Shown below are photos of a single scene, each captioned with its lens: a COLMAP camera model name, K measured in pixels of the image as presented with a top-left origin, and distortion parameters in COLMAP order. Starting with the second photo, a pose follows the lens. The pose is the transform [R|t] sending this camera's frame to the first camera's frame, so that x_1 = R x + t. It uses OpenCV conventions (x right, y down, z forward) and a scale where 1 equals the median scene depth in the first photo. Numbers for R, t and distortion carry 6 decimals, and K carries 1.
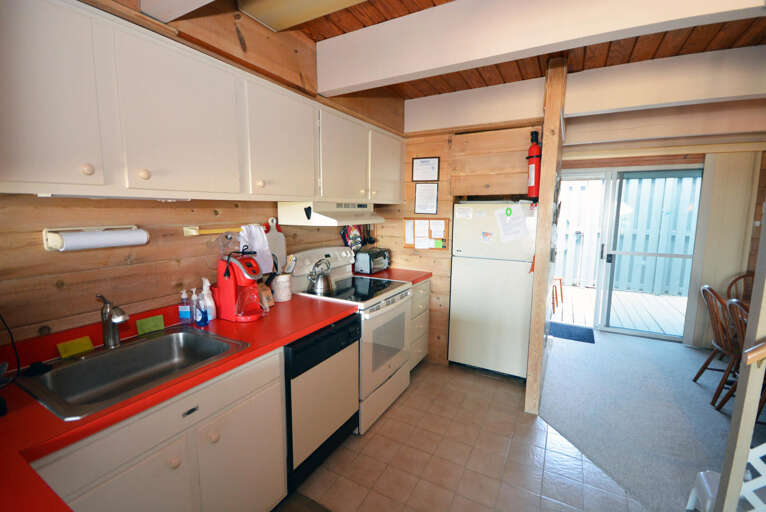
lens RADIAL K [[337.4, 0, 382.9], [0, 337.4, 252.2], [0, 0, 1]] dist [-0.014402, -0.002910]
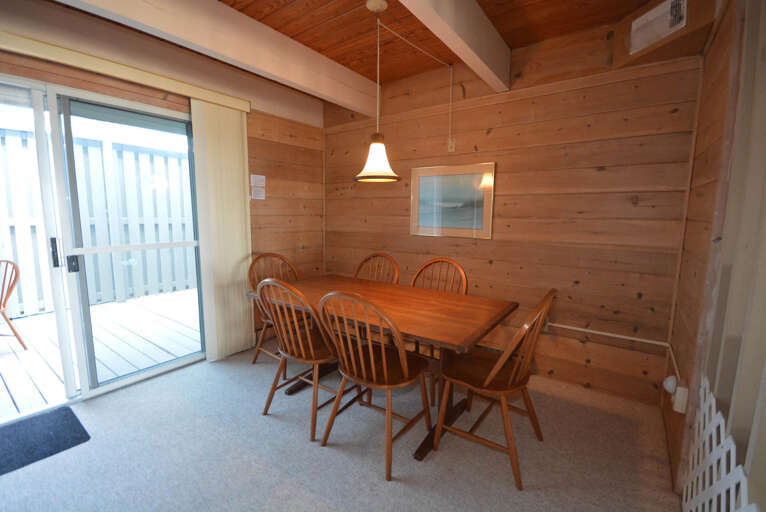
lens RADIAL K [[337.4, 0, 381.6], [0, 337.4, 255.1], [0, 0, 1]] dist [-0.014402, -0.002910]
pose [[0.120427, -0.130996, 0.984041, 0.225449], [0.114376, 0.986485, 0.117324, -0.000718], [-0.986111, 0.098422, 0.133782, 0.454471]]
